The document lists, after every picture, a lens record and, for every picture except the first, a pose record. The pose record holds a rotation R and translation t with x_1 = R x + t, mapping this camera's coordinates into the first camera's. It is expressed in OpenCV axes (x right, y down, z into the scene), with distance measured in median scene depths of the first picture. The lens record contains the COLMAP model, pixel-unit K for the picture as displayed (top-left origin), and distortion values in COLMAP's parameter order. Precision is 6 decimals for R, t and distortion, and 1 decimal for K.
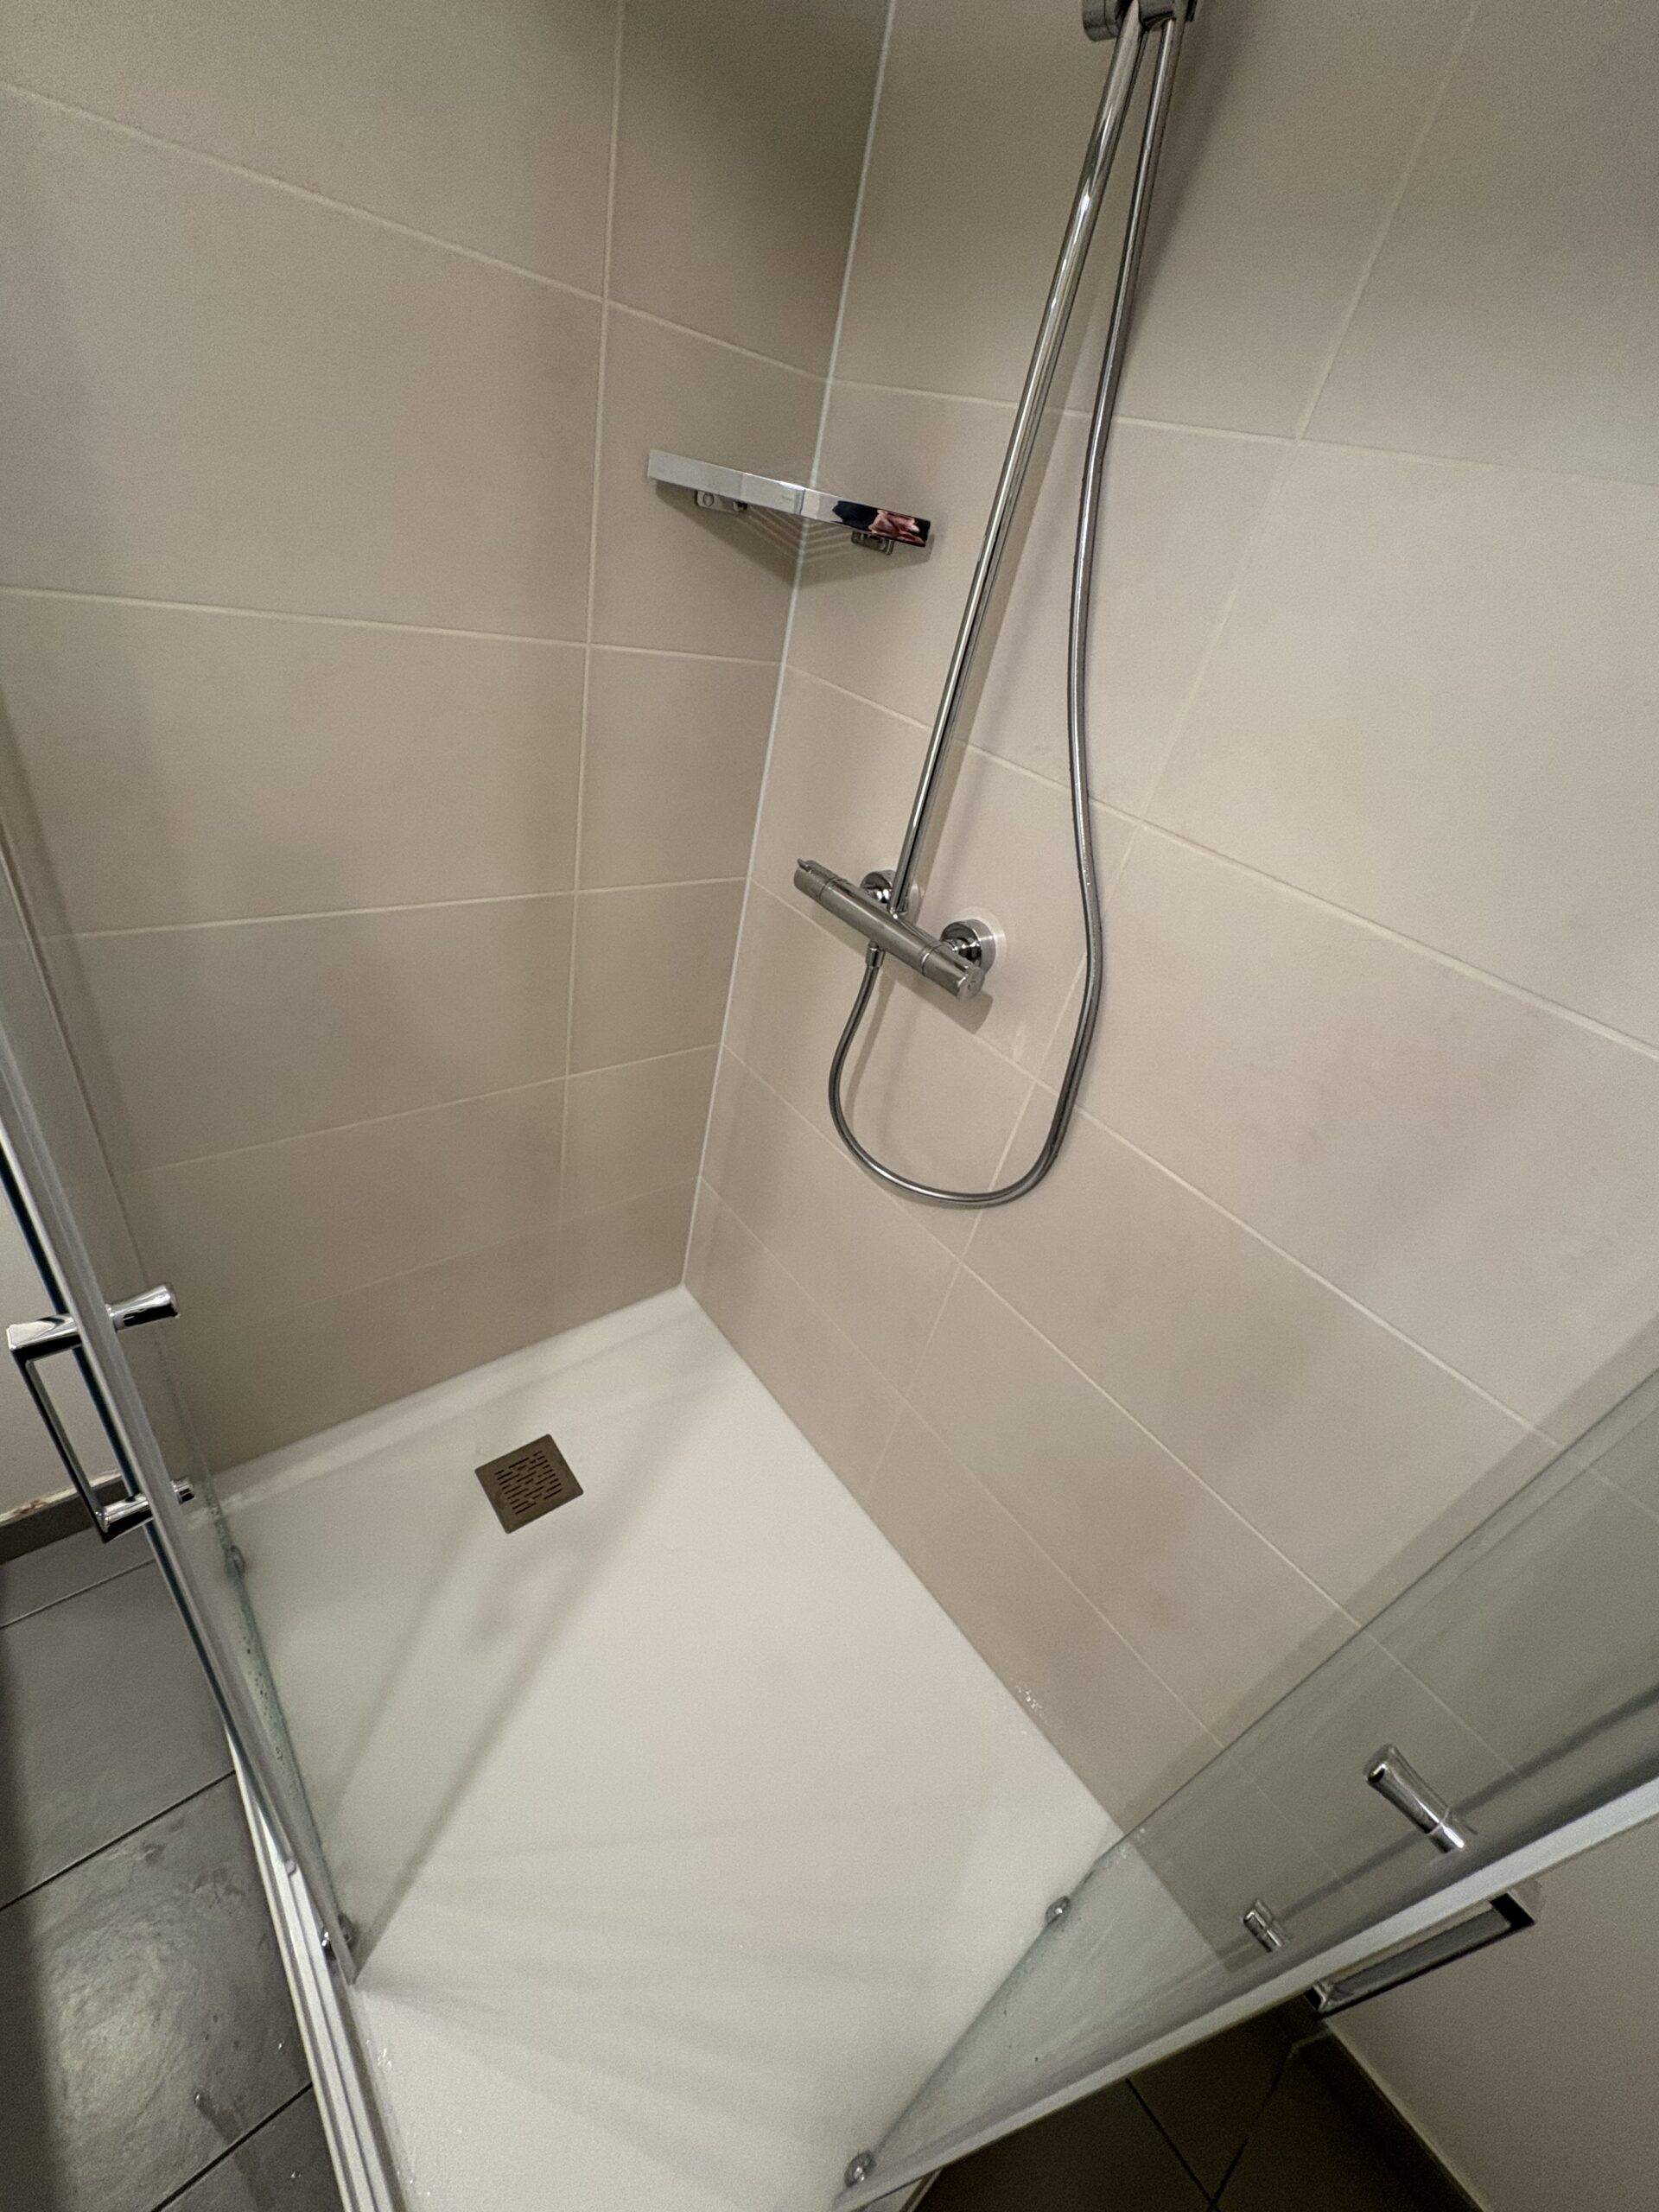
lens RADIAL K [[885.5, 0, 829.0], [0, 885.5, 1103.7], [0, 0, 1]] dist [-0.017535, -0.000278]
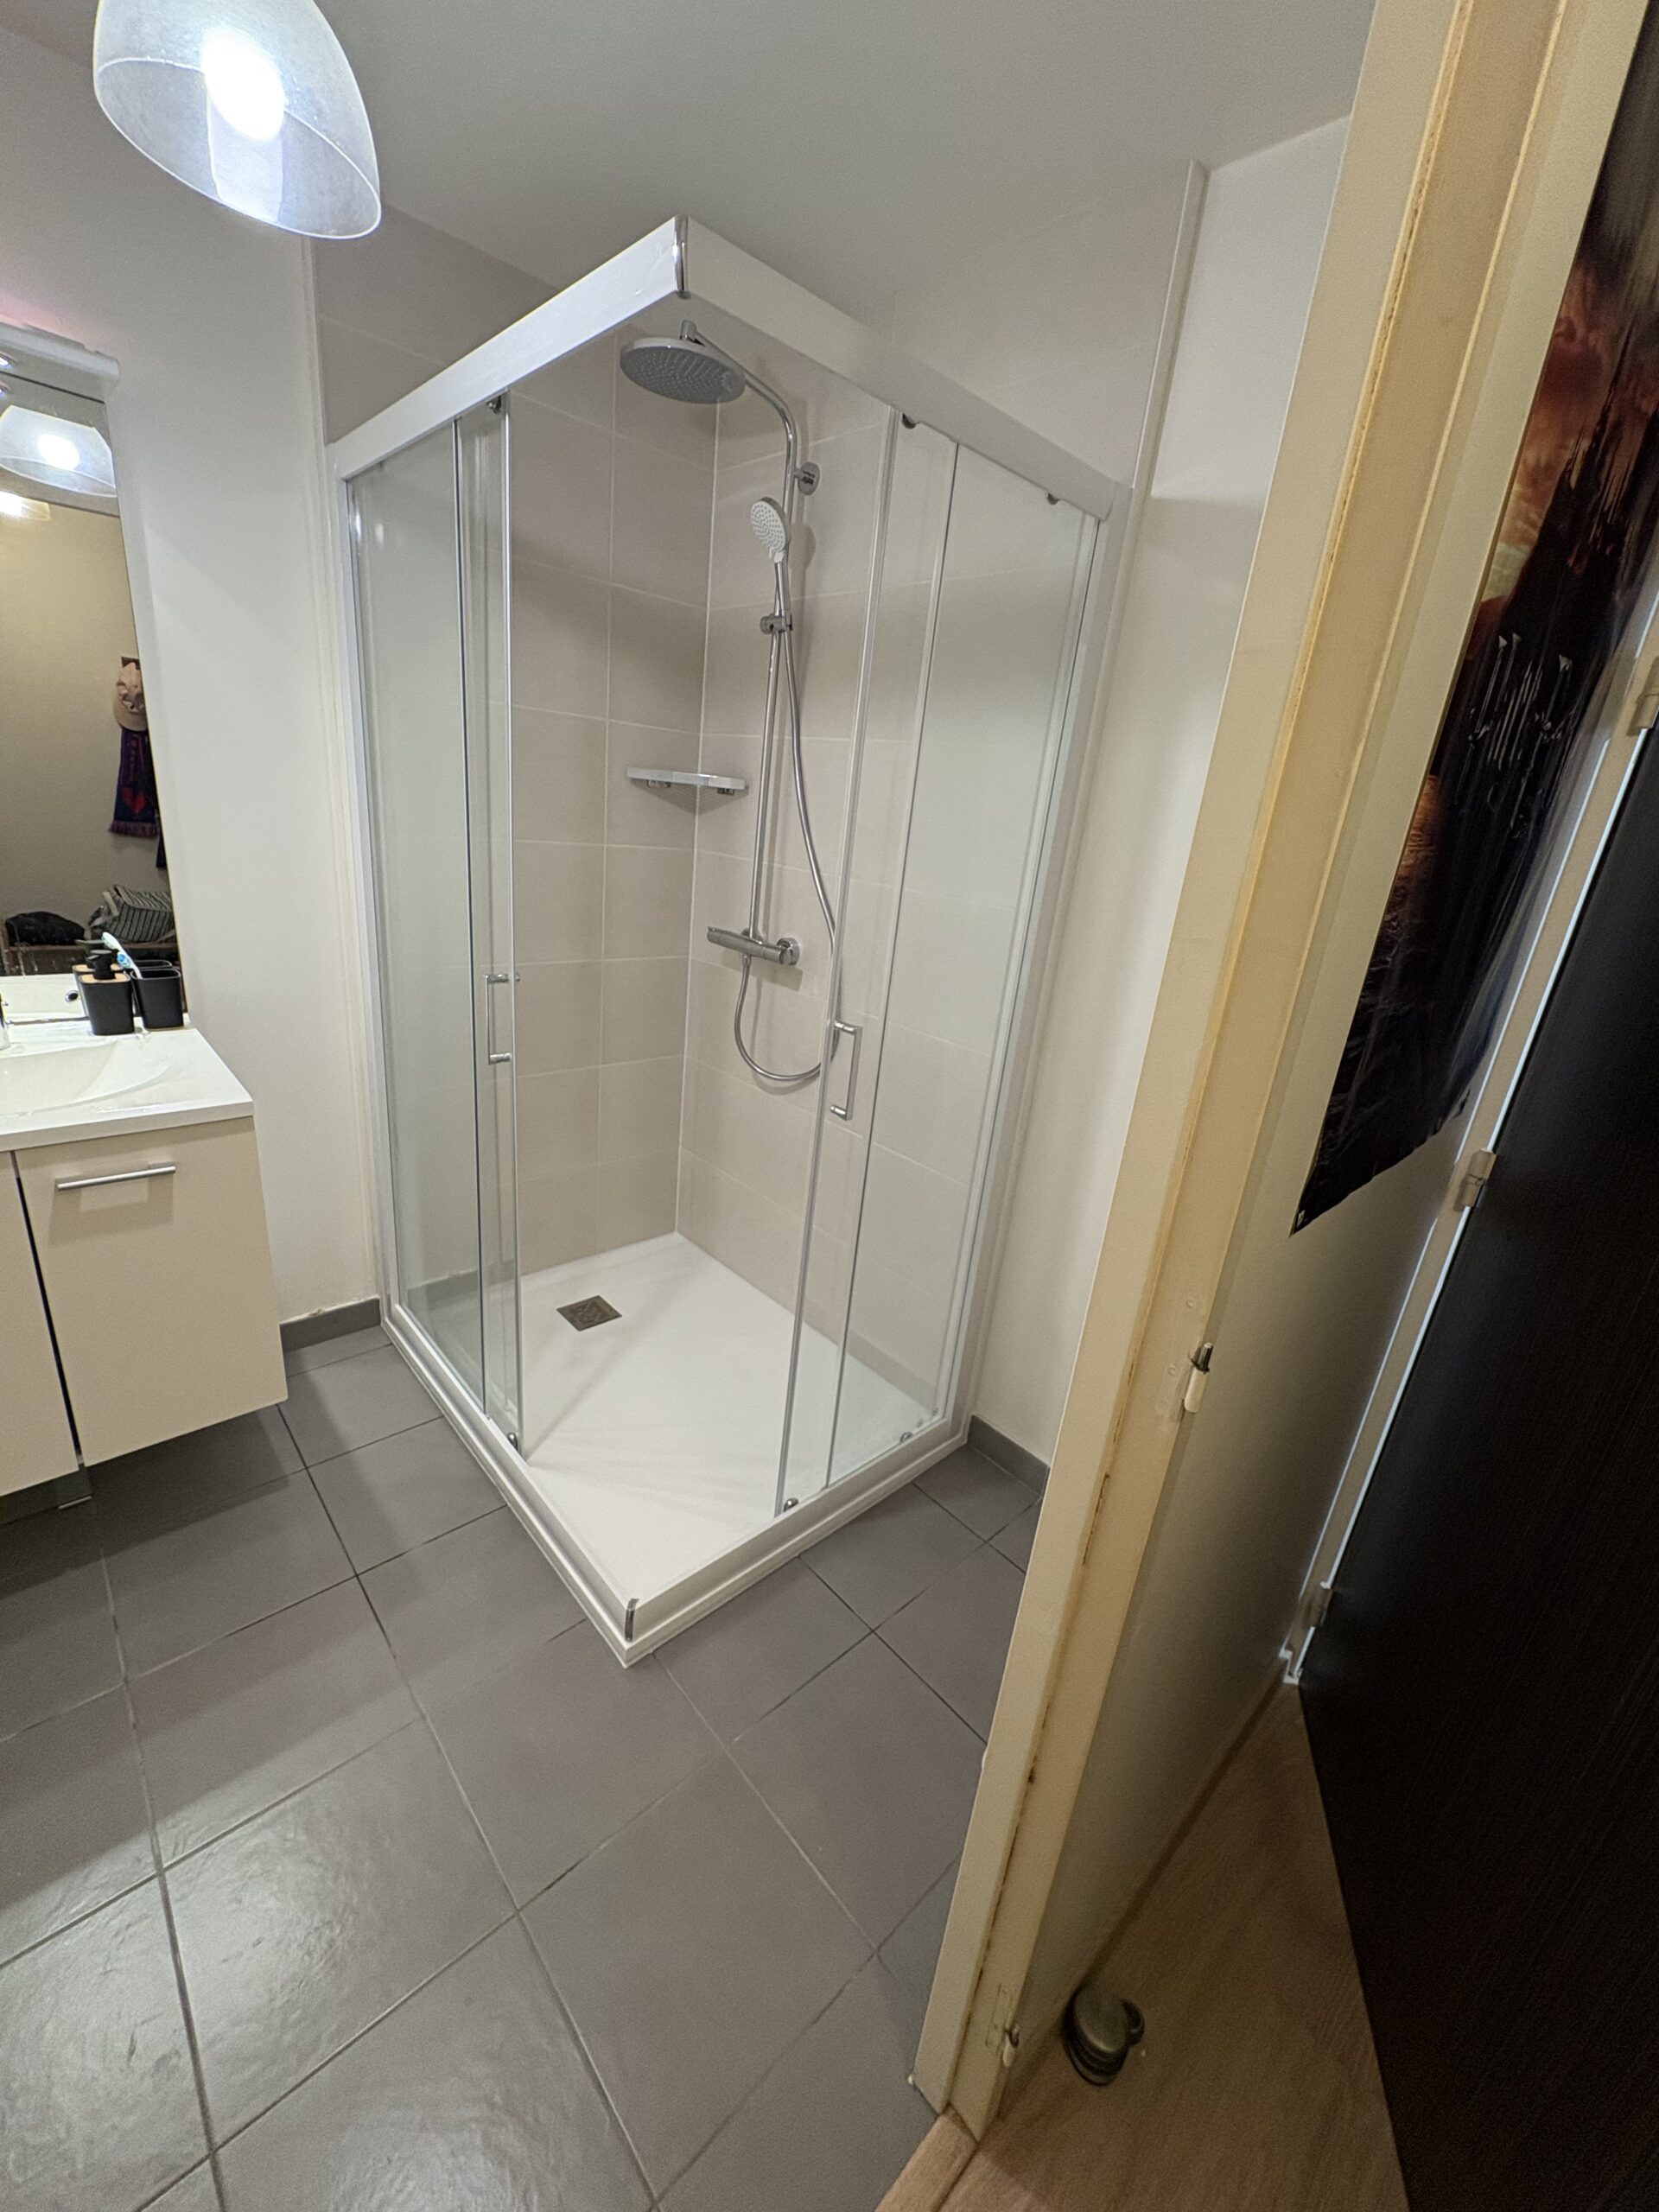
lens RADIAL K [[885.5, 0, 828.0], [0, 885.5, 1104.3], [0, 0, 1]] dist [-0.017535, -0.000278]
pose [[0.992600, -0.118378, 0.027051, 0.139529], [0.121345, 0.958649, -0.257426, 0.696175], [0.004541, 0.258803, 0.965919, -0.917437]]
